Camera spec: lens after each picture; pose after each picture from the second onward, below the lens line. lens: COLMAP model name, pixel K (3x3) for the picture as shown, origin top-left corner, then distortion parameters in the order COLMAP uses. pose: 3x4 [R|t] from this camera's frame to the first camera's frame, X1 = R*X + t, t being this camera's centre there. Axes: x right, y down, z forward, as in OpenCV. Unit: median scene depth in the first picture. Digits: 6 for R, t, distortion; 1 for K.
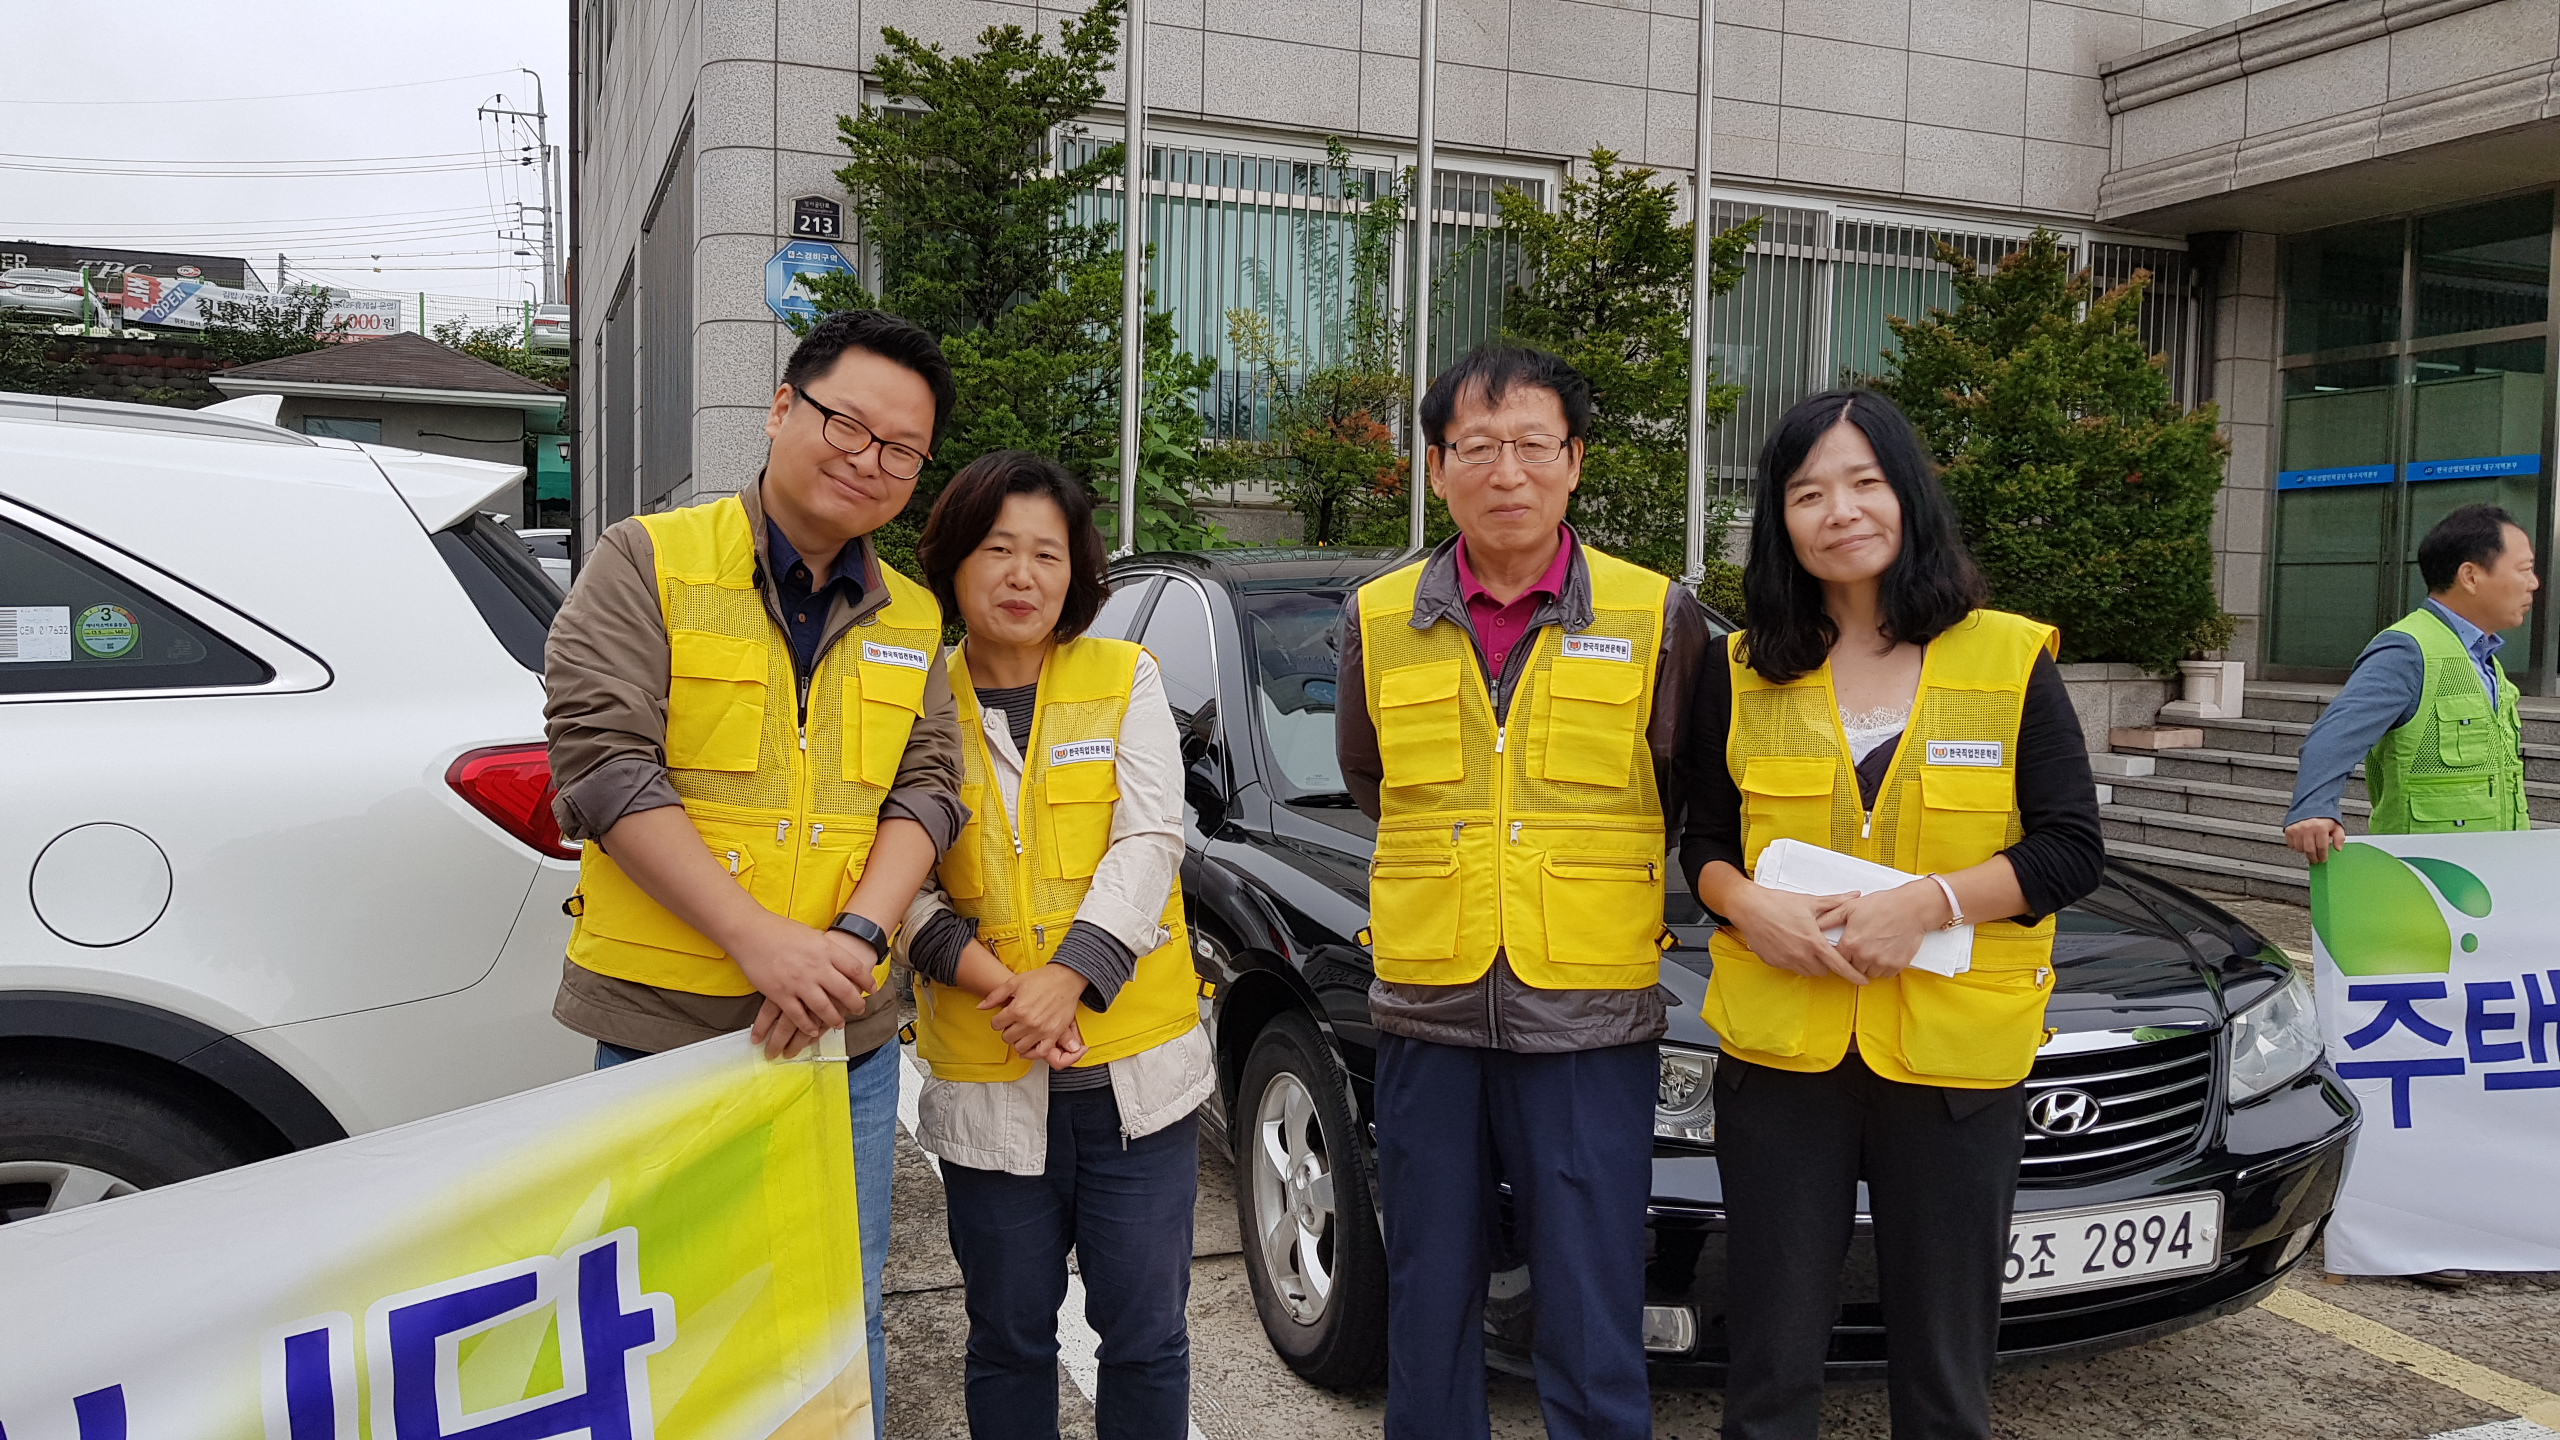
lens RADIAL K [[1946.6, 0, 1280.0], [0, 1946.6, 720.0], [0, 0, 1]] dist [0.116012, -0.249338]
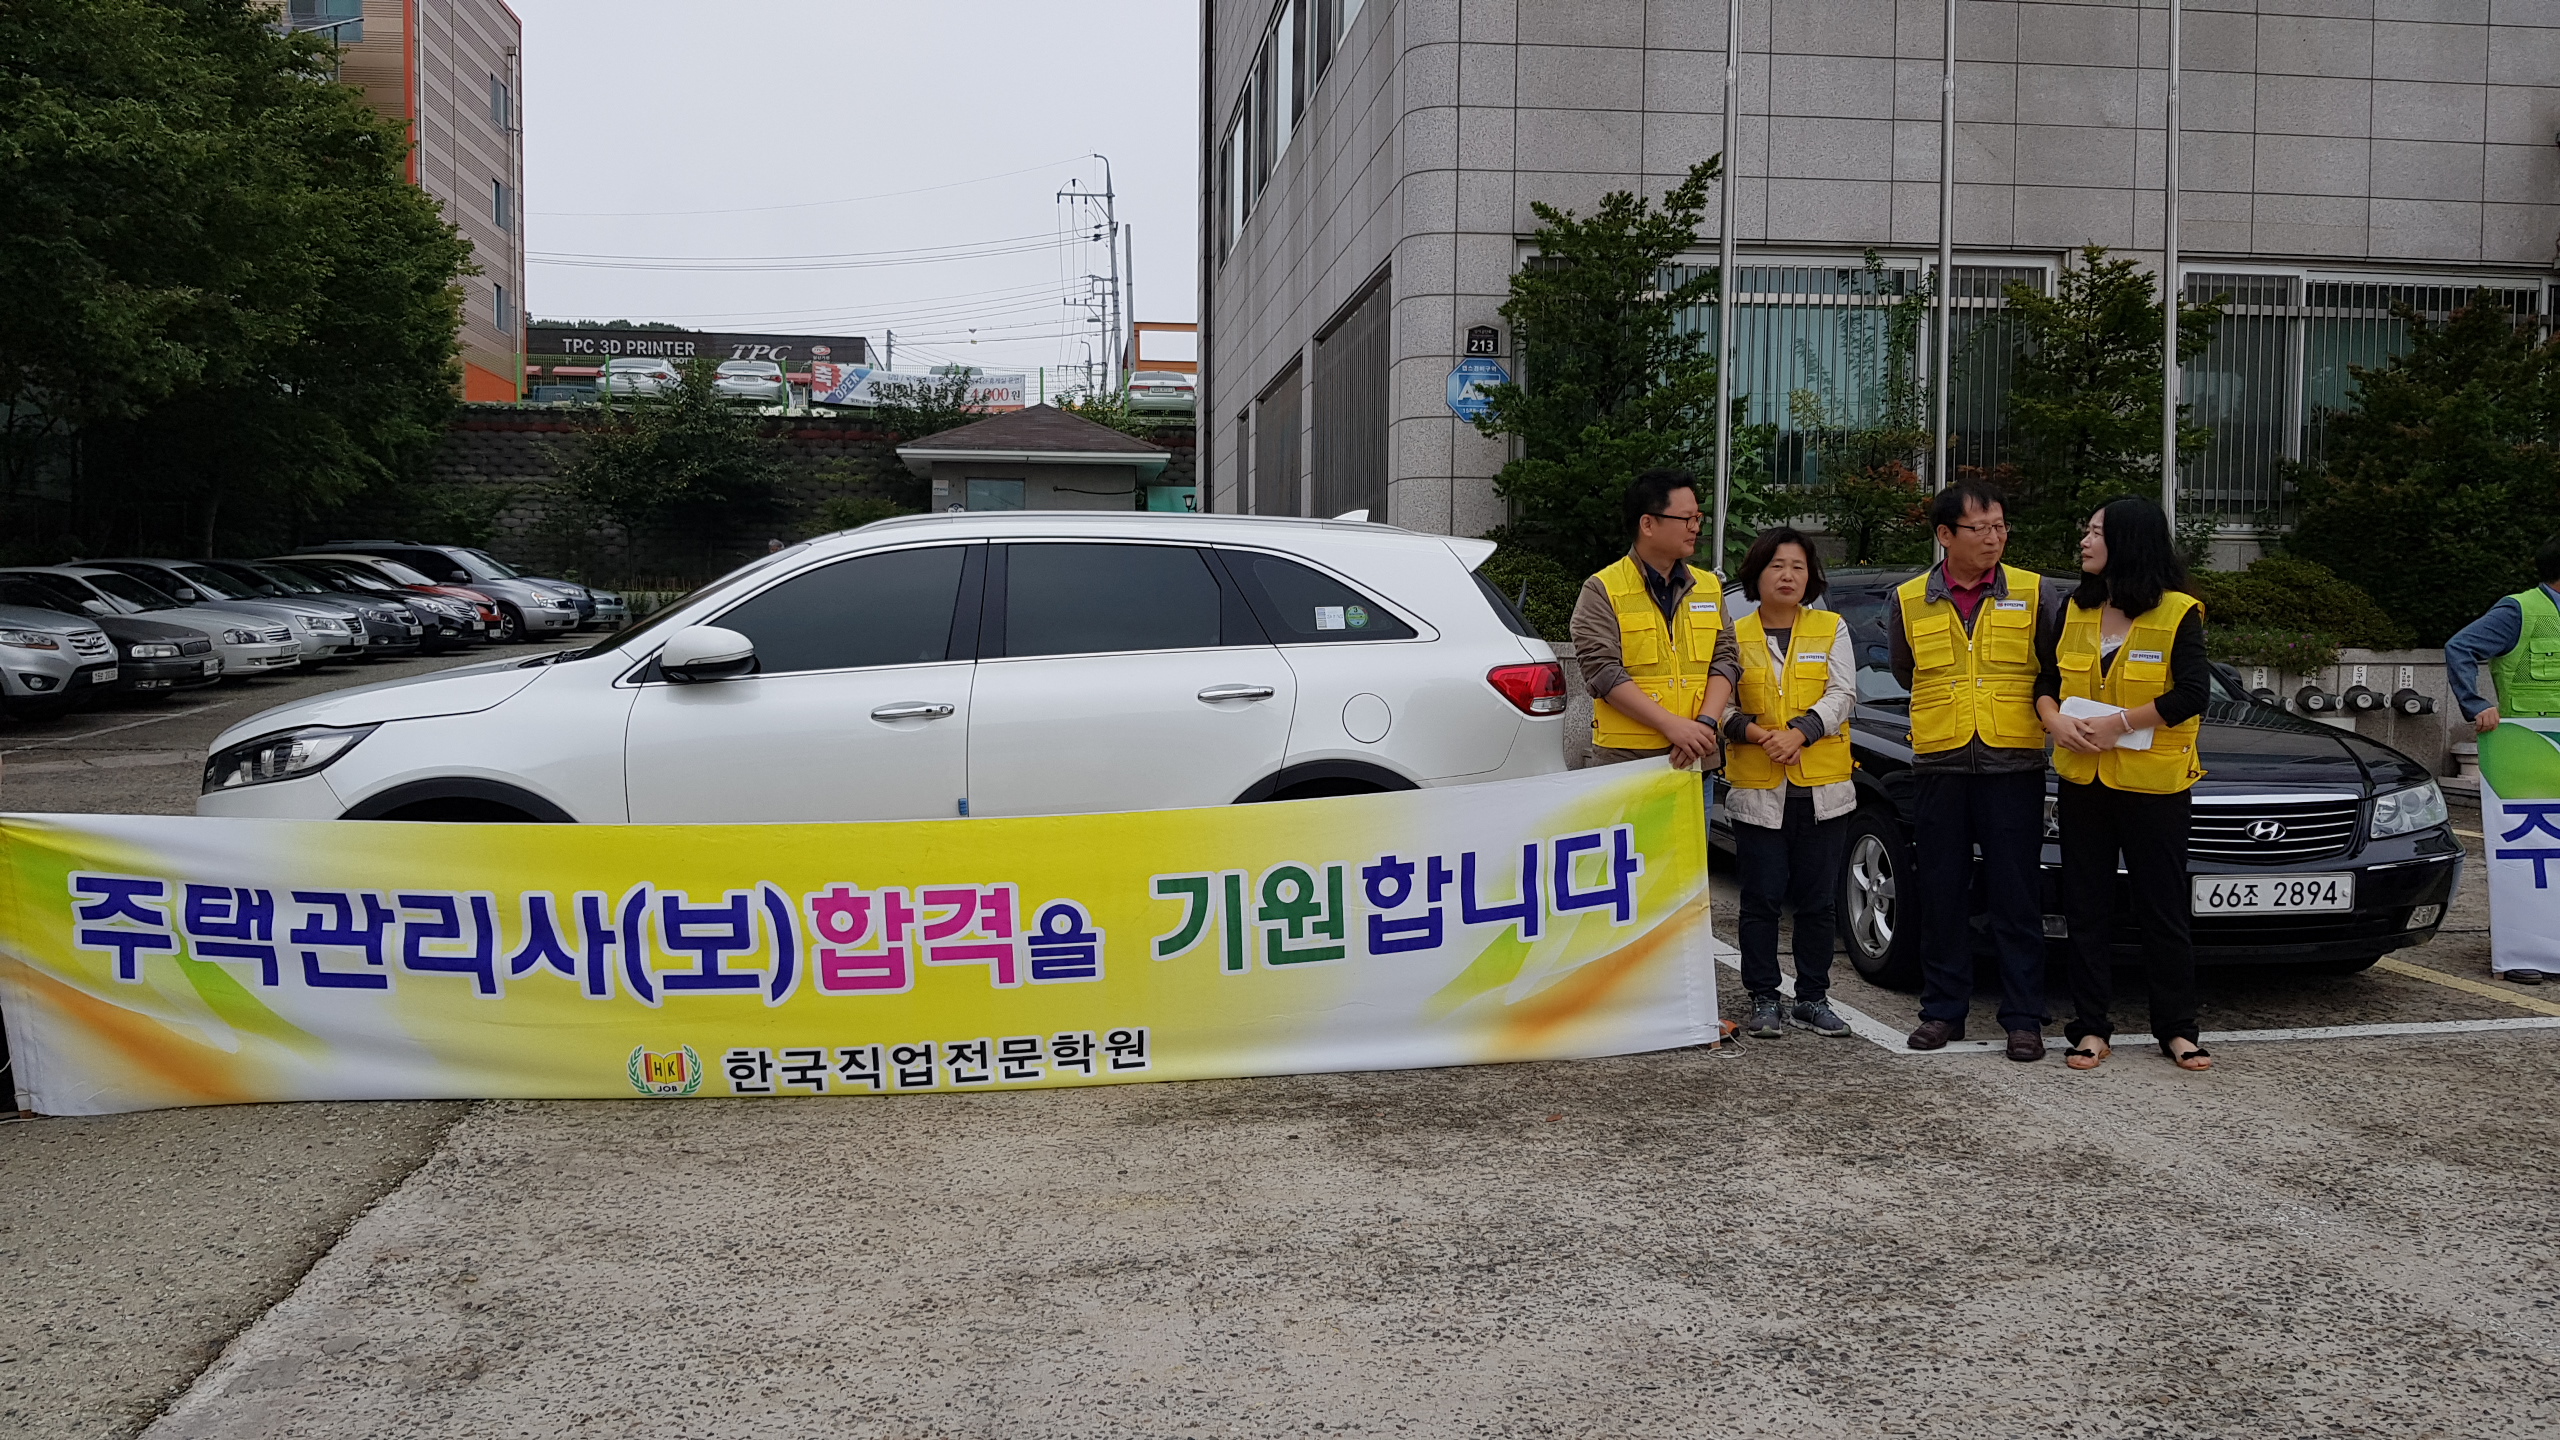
lens RADIAL K [[1946.6, 0, 1280.0], [0, 1946.6, 720.0], [0, 0, 1]] dist [0.069059, -0.120930]
pose [[0.967183, -0.004966, -0.254033, -0.022078], [0.001958, 0.999925, -0.012094, 0.028908], [0.254074, 0.011199, 0.967120, -0.348559]]
